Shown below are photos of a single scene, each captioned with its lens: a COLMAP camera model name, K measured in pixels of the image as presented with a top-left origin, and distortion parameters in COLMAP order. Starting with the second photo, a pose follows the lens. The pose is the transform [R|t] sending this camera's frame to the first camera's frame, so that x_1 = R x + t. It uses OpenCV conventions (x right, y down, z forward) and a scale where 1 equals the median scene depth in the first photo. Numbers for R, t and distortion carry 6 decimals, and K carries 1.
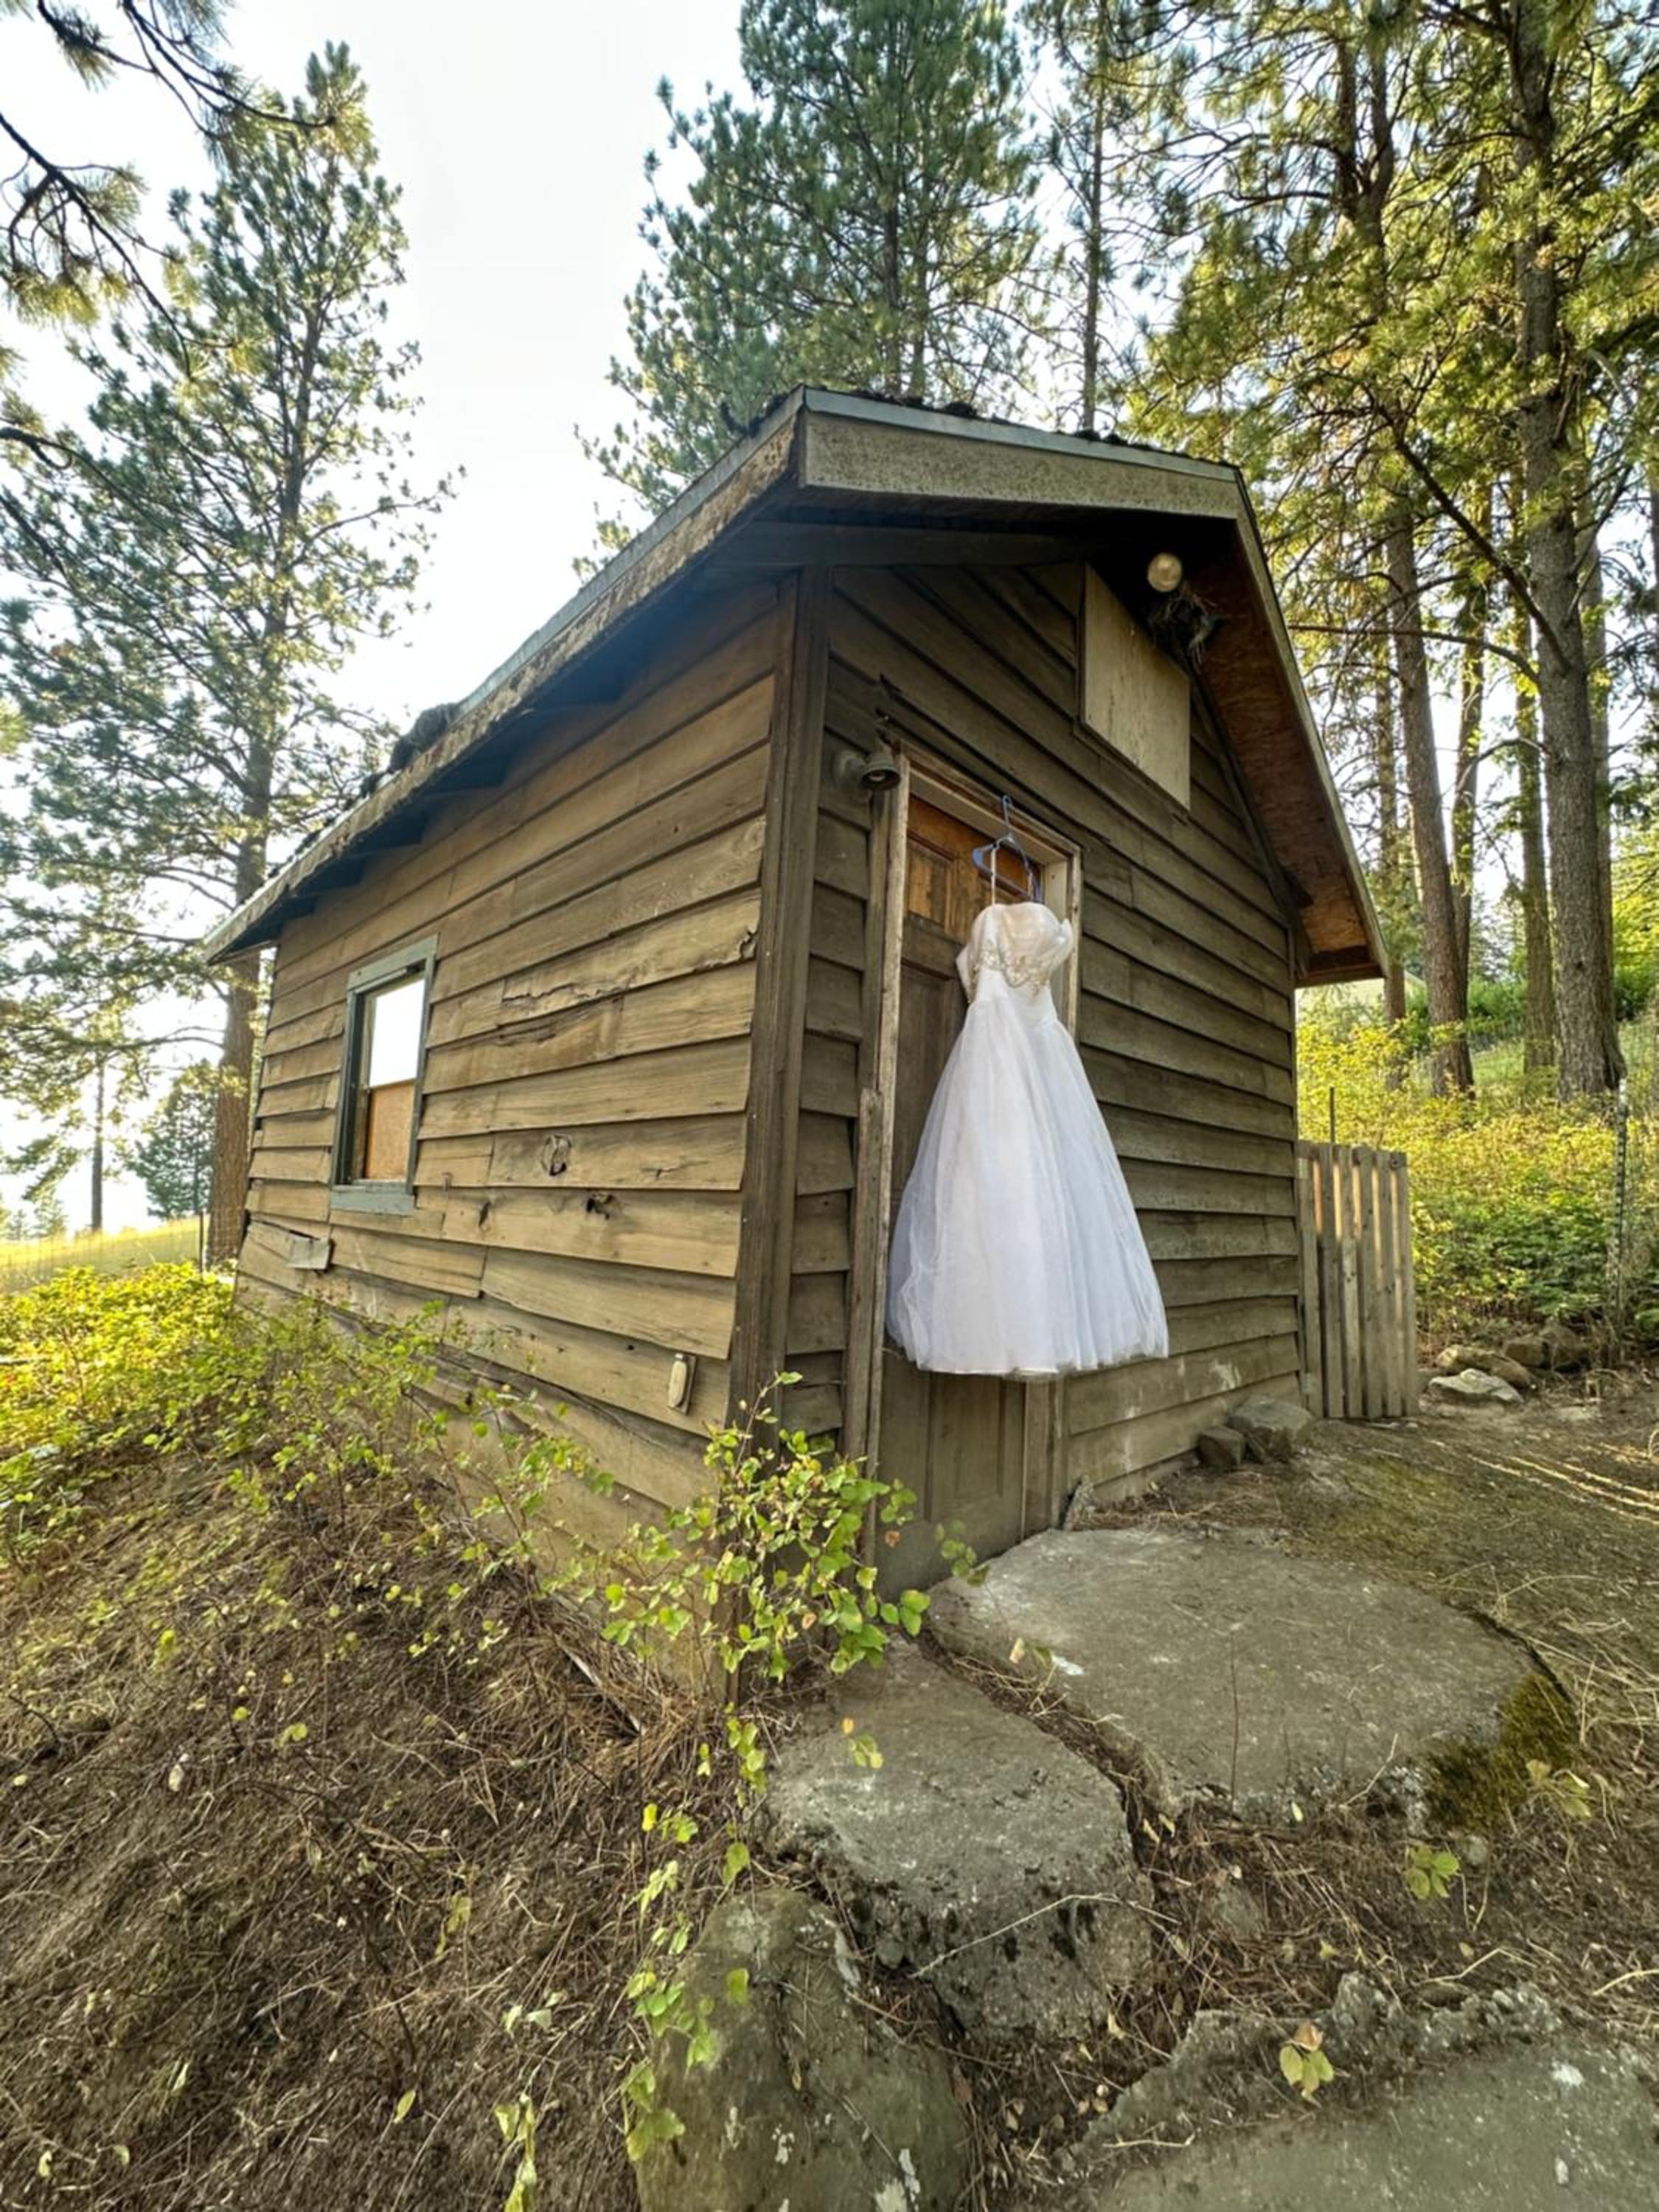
lens RADIAL K [[889.5, 0, 829.5], [0, 889.5, 1106.0], [0, 0, 1]] dist [-0.000643, -0.000289]
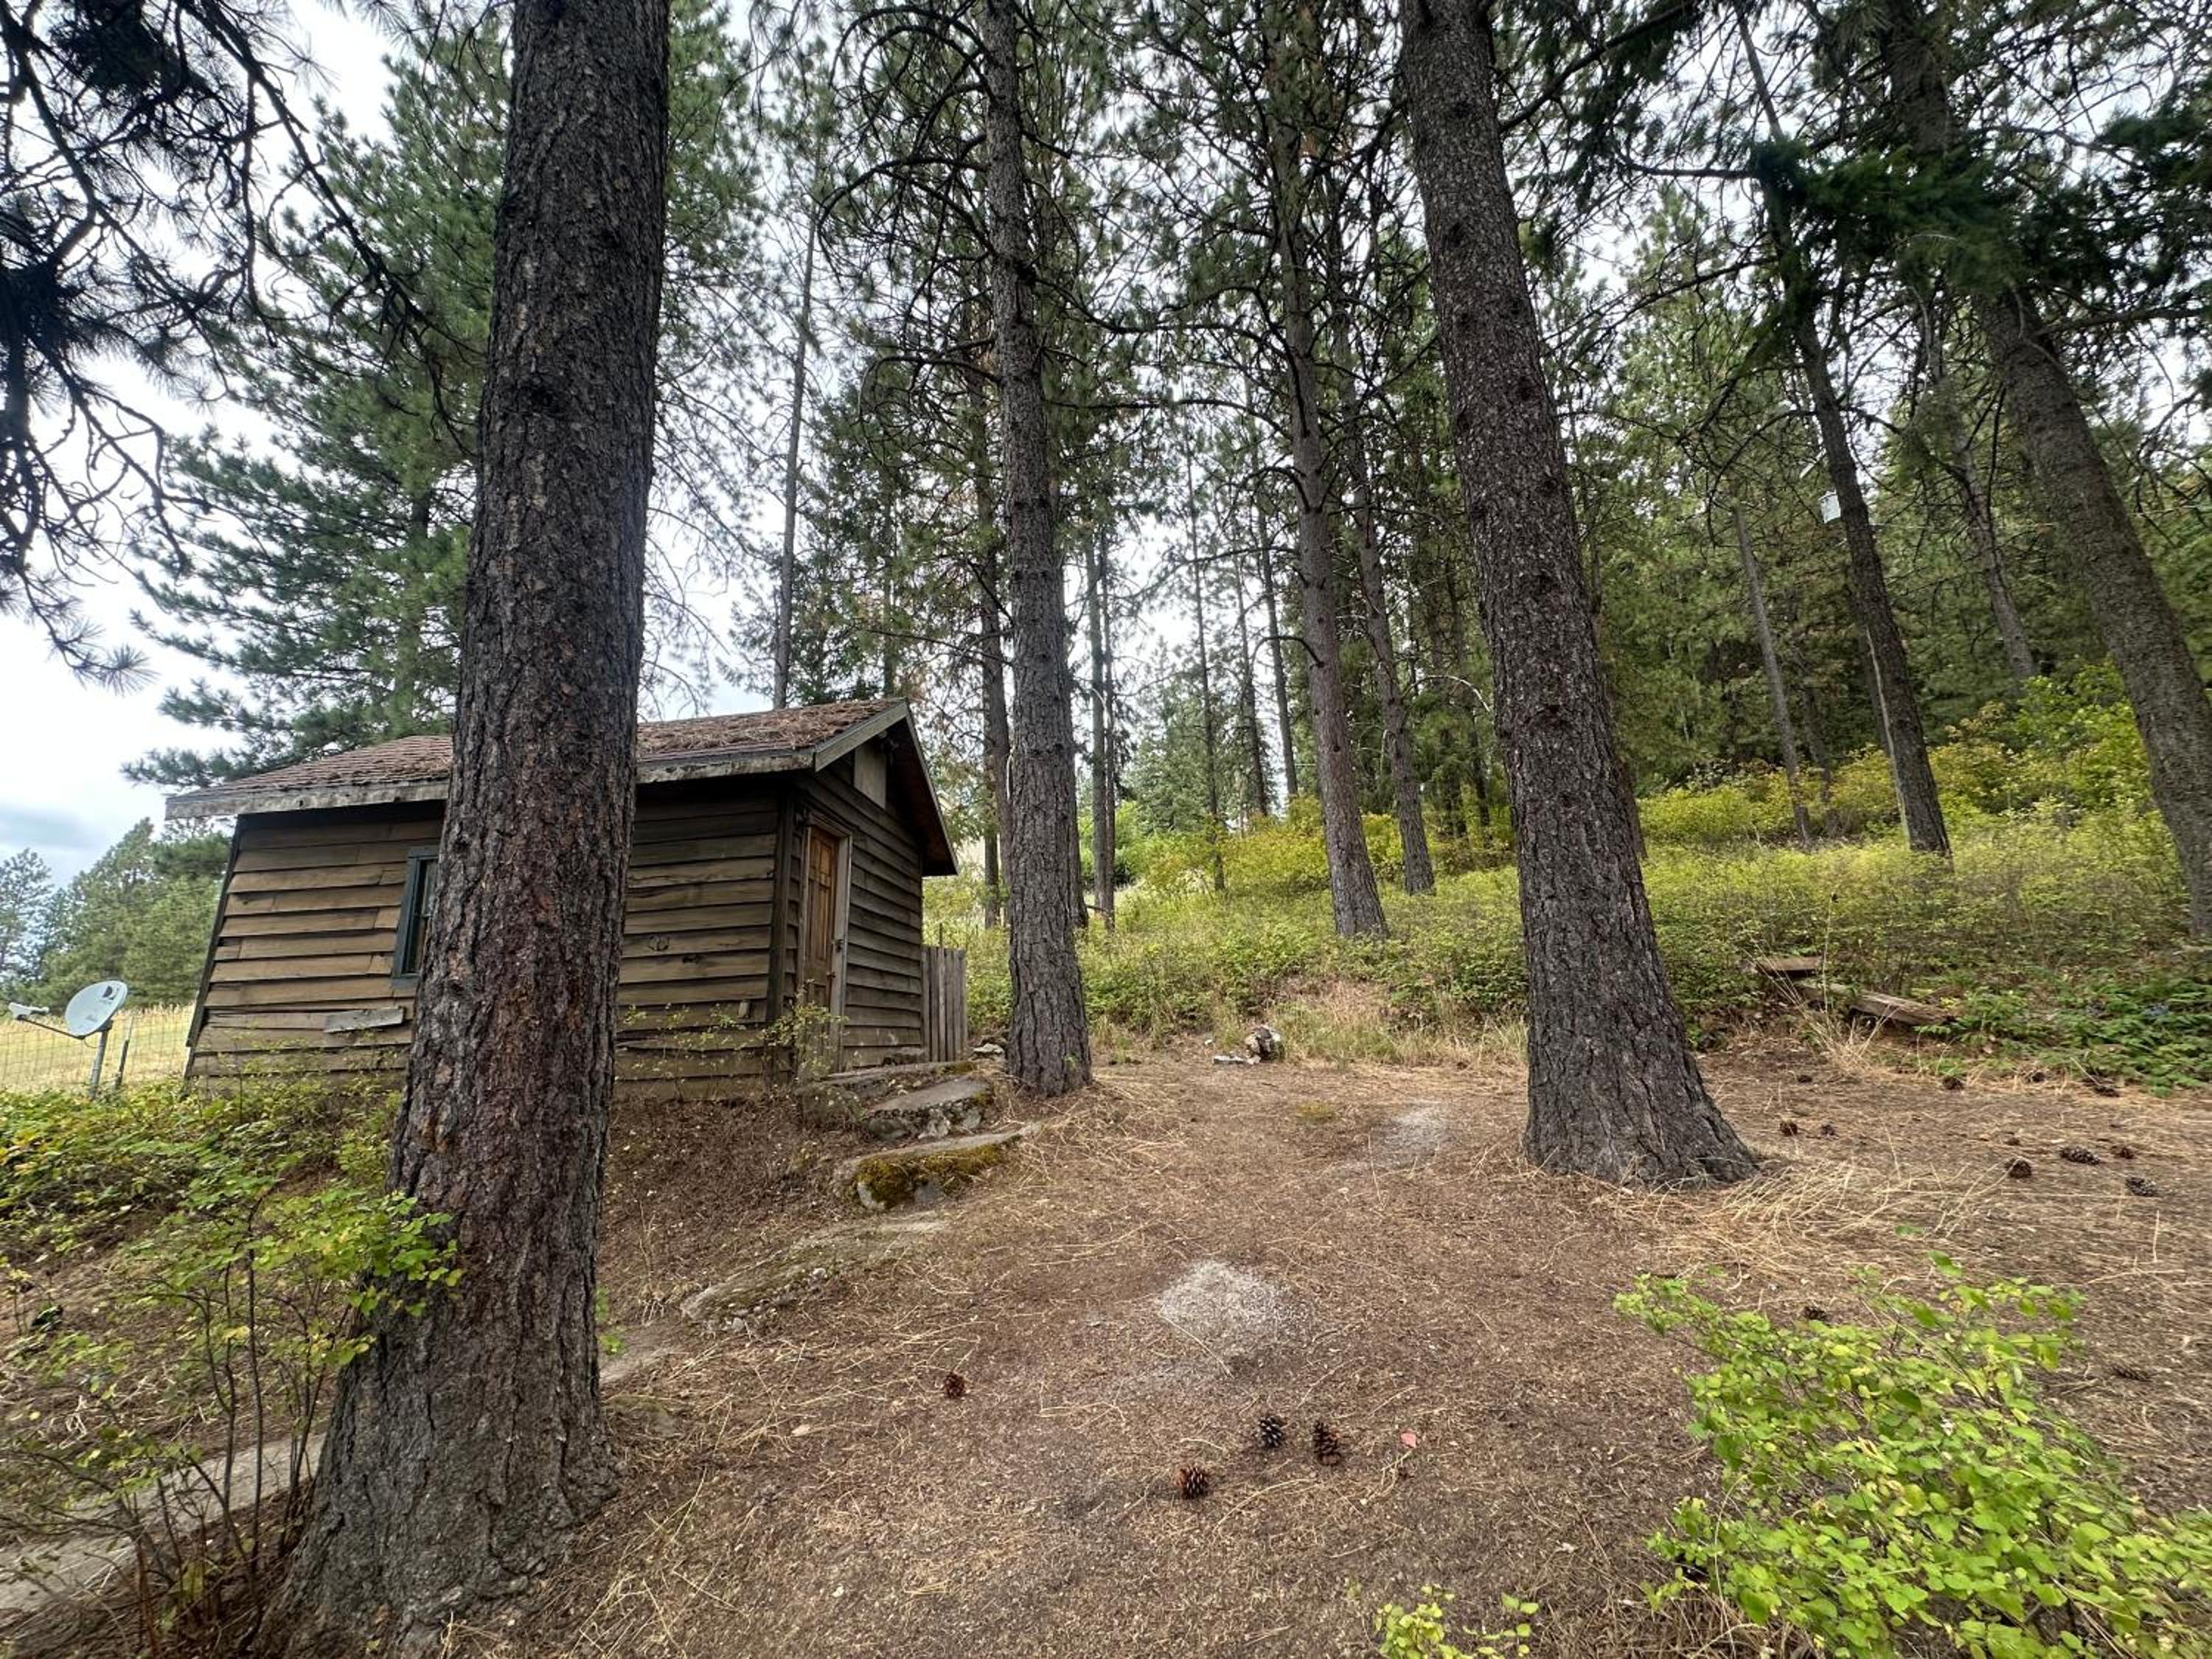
lens RADIAL K [[889.5, 0, 1106.0], [0, 889.5, 829.5], [0, 0, 1]] dist [-0.000643, -0.000289]
pose [[0.776280, 0.074503, 0.625970, -0.984736], [0.002708, 0.992588, -0.121496, 0.047610], [-0.630382, 0.096011, 0.770325, -1.915725]]
